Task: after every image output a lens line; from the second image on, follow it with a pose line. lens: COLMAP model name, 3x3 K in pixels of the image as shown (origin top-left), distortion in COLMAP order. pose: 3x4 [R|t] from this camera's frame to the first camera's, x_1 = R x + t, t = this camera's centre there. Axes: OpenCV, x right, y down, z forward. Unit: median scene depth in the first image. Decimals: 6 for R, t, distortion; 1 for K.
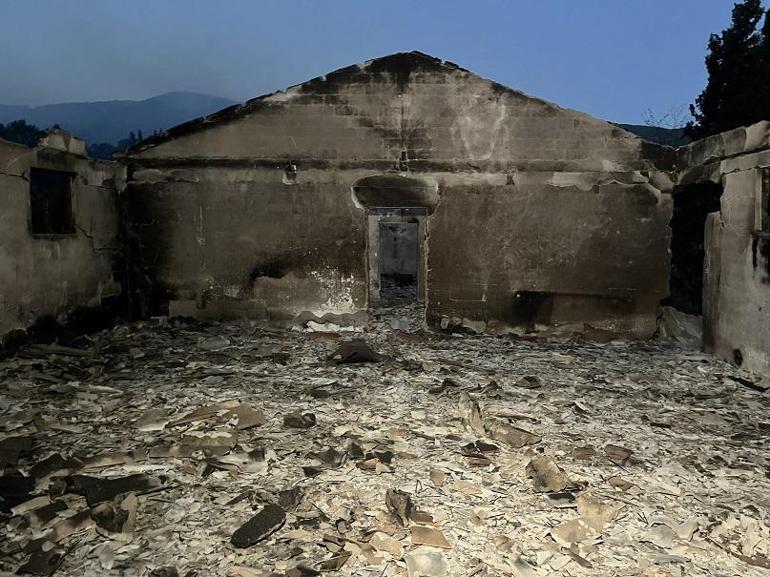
lens RADIAL K [[583.0, 0, 386.1], [0, 583.0, 287.8], [0, 0, 1]] dist [0.030286, -0.037970]
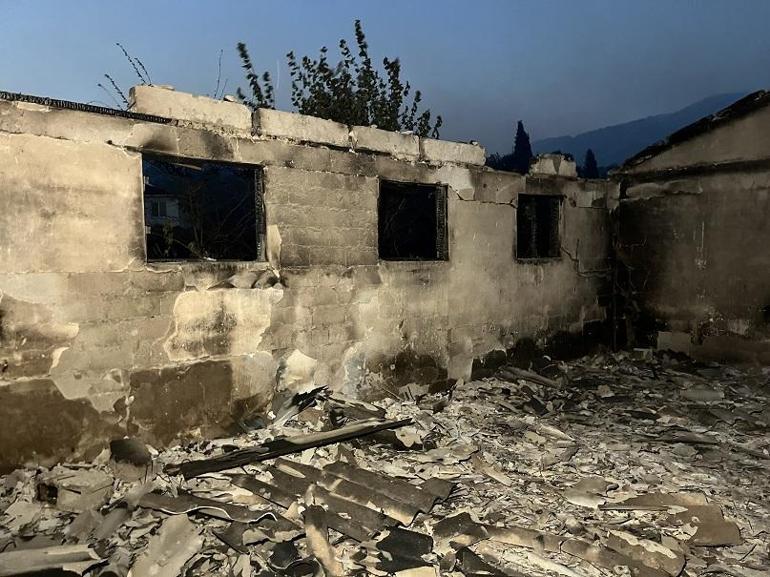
lens RADIAL K [[583.0, 0, 386.2], [0, 583.0, 293.6], [0, 0, 1]] dist [0.030286, -0.037970]
pose [[0.670692, 0.041284, -0.740586, 0.004777], [-0.052397, 0.998593, 0.008214, -0.023852], [0.739883, 0.033295, 0.671912, 0.124488]]
